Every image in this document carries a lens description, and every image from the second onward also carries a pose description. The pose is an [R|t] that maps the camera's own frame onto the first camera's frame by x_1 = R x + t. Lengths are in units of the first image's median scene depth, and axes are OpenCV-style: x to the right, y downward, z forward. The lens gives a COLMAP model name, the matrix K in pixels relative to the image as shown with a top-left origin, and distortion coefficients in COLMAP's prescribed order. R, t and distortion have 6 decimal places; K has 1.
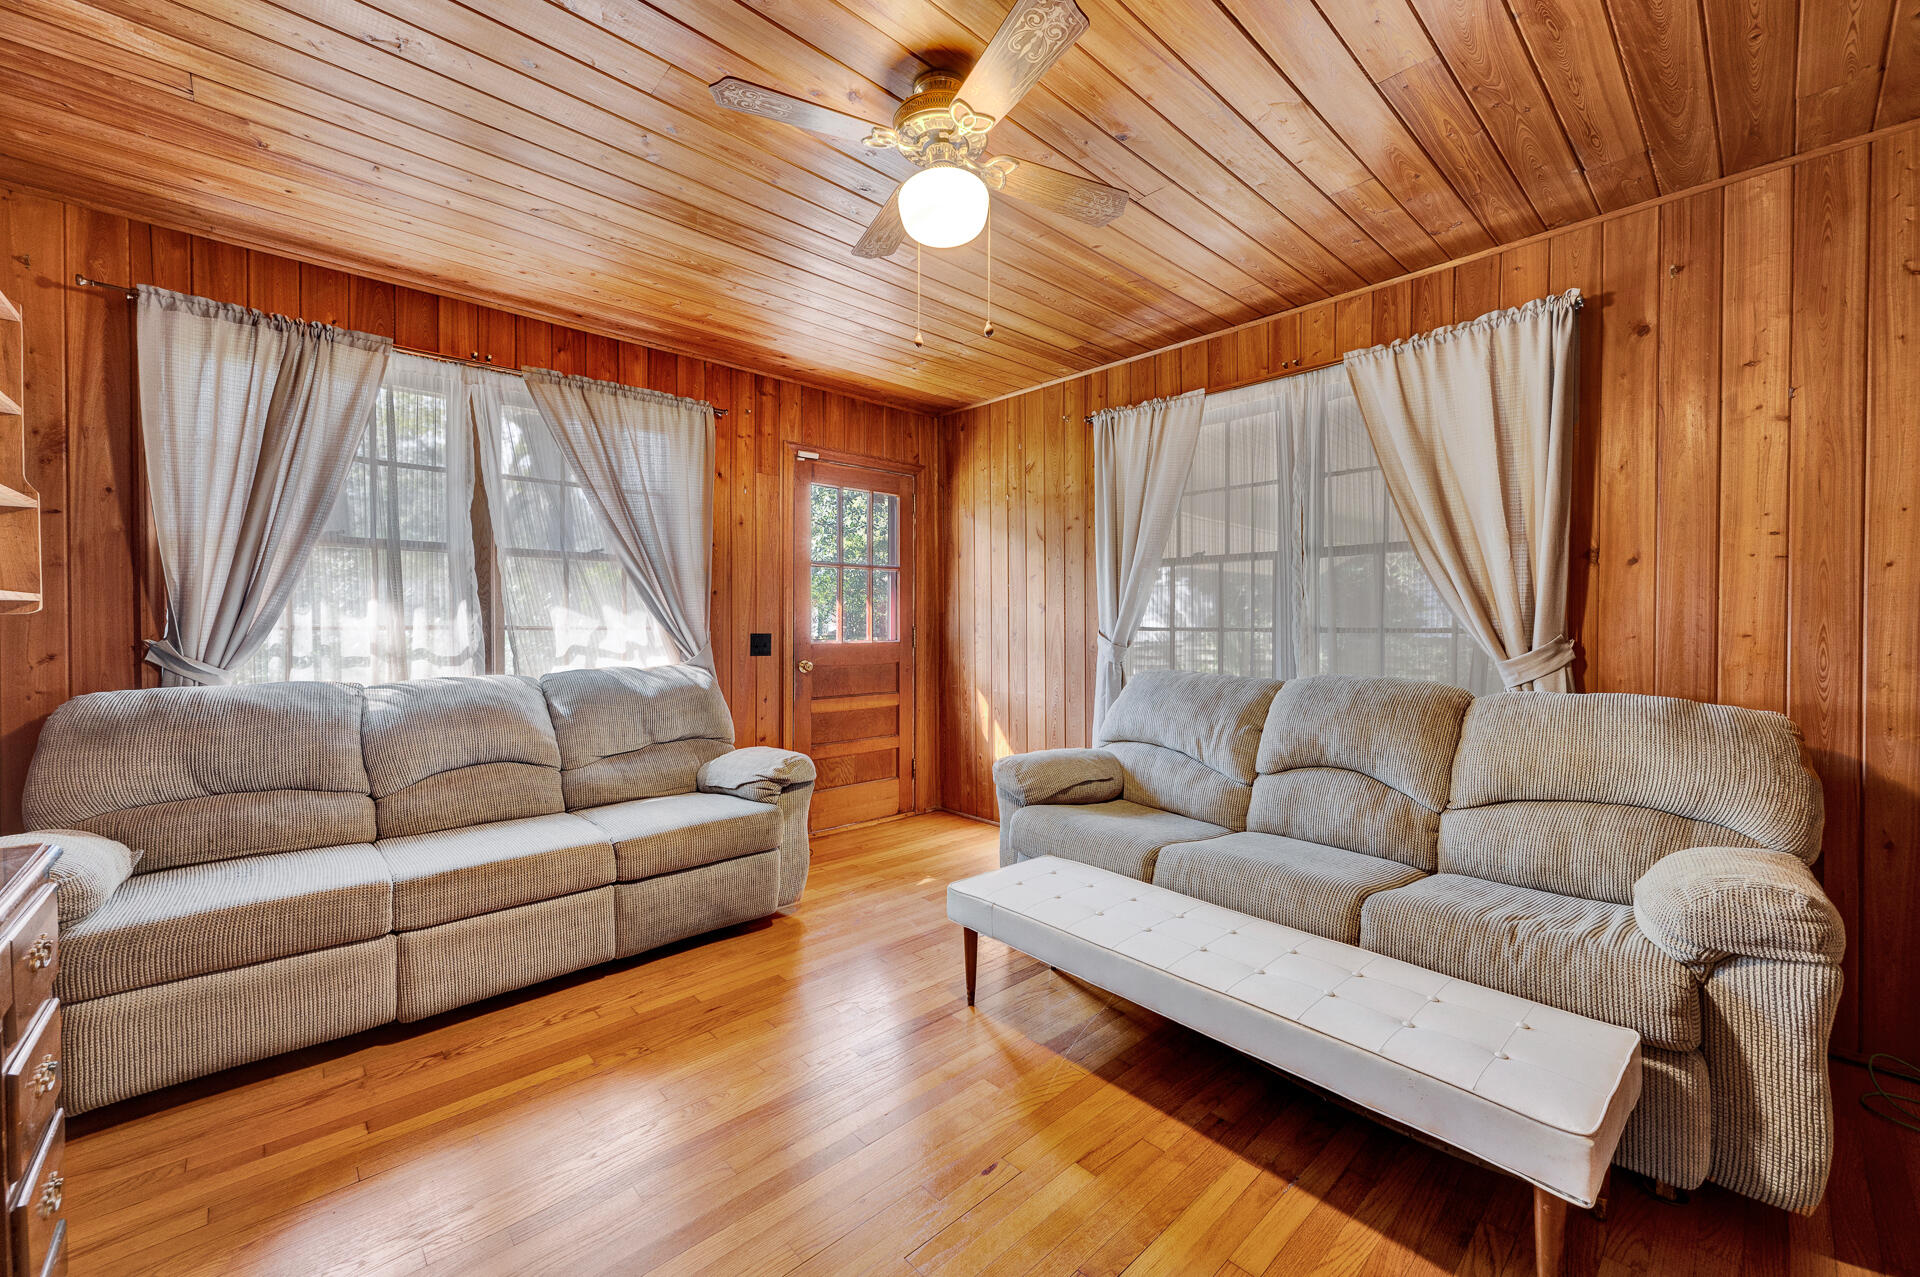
lens RADIAL K [[756.5, 0, 958.0], [0, 756.5, 634.5], [0, 0, 1]] dist [0.007257, -0.000030]
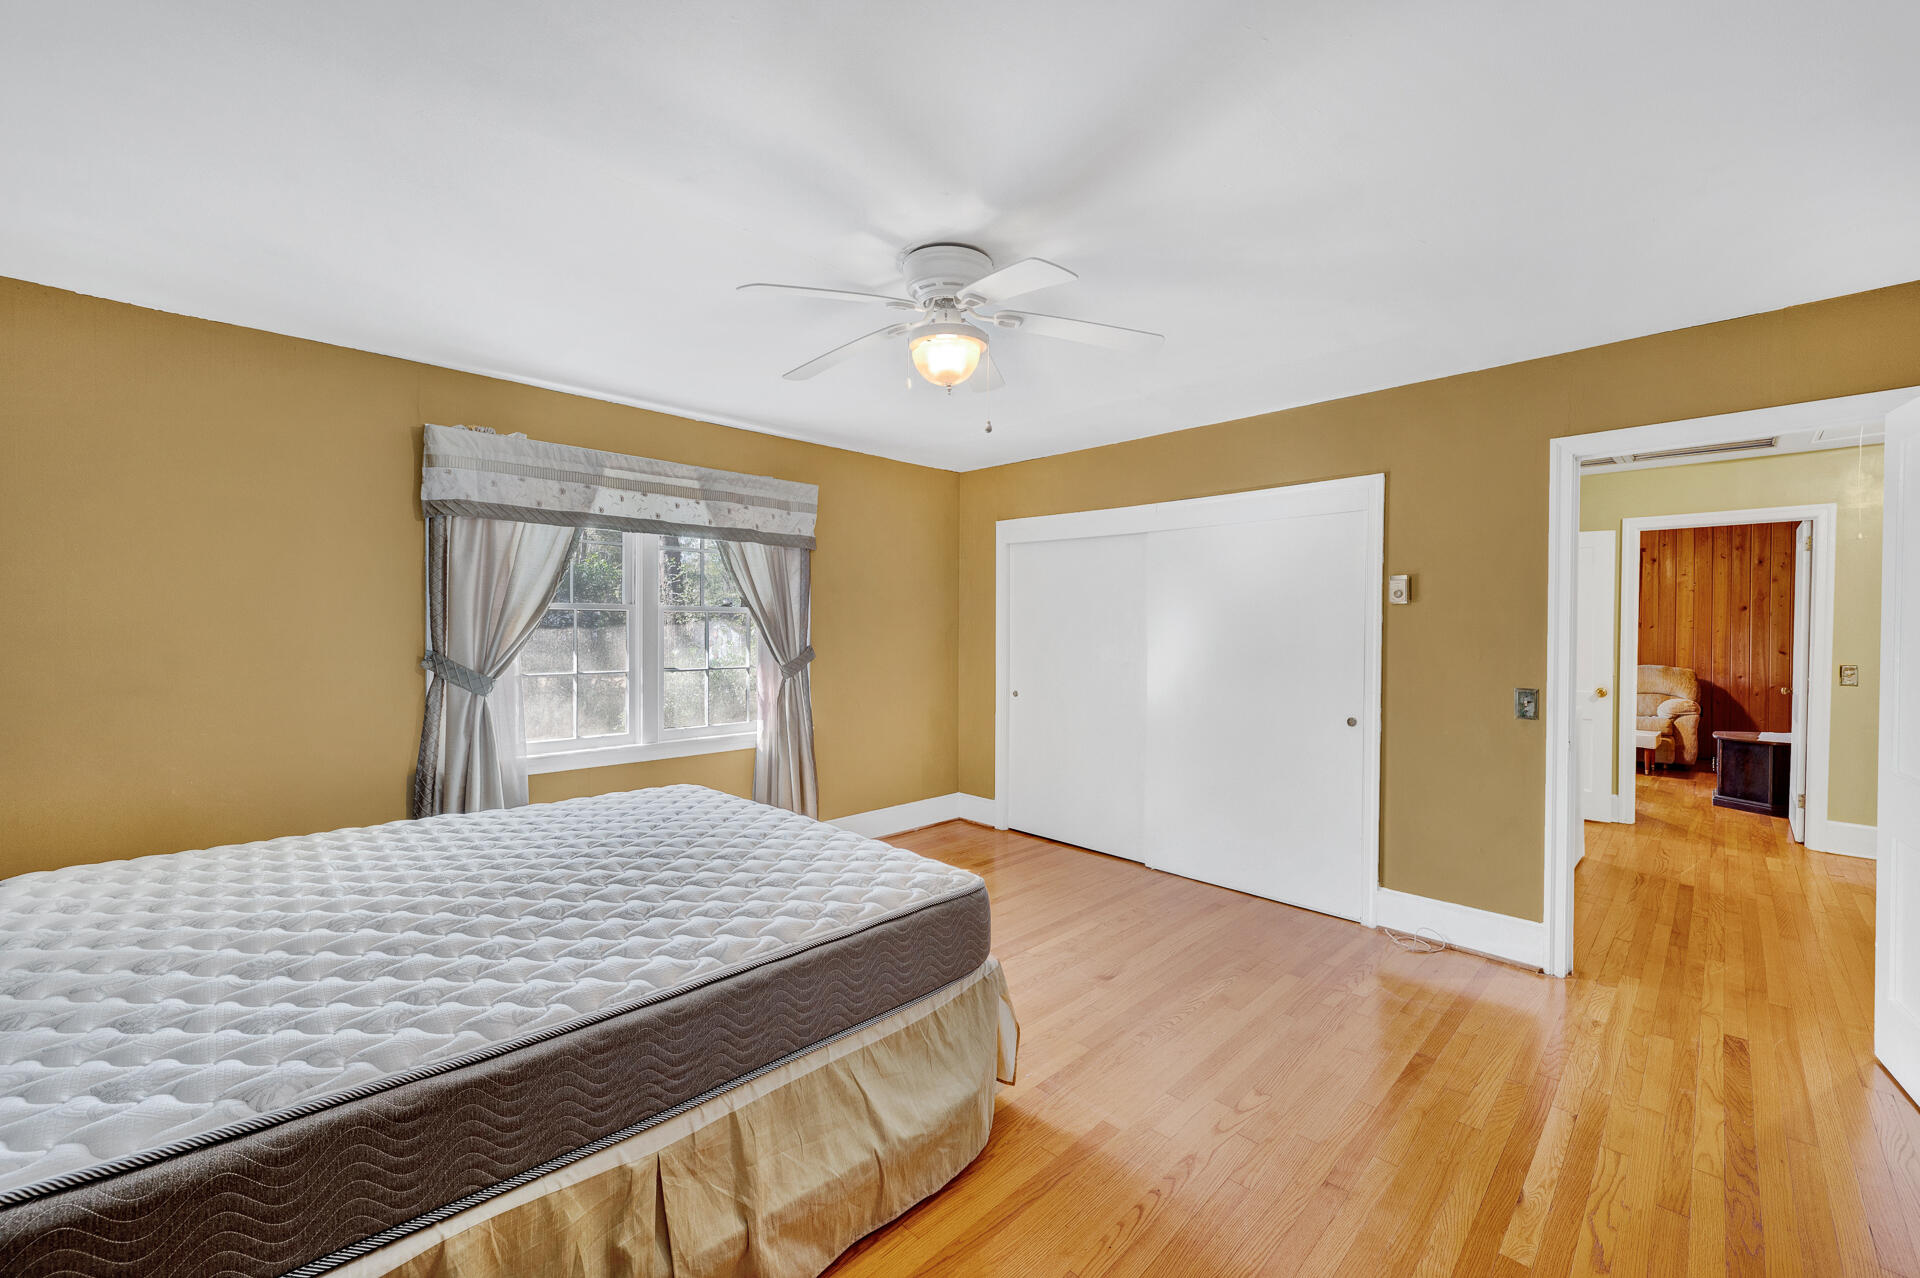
lens RADIAL K [[756.5, 0, 972.7], [0, 756.5, 635.5], [0, 0, 1]] dist [0.007257, -0.000030]
pose [[0.999120, 0.002929, 0.041847, -3.426554], [-0.002751, 0.999987, -0.004305, -0.052085], [-0.041860, 0.004186, 0.999115, -3.401686]]
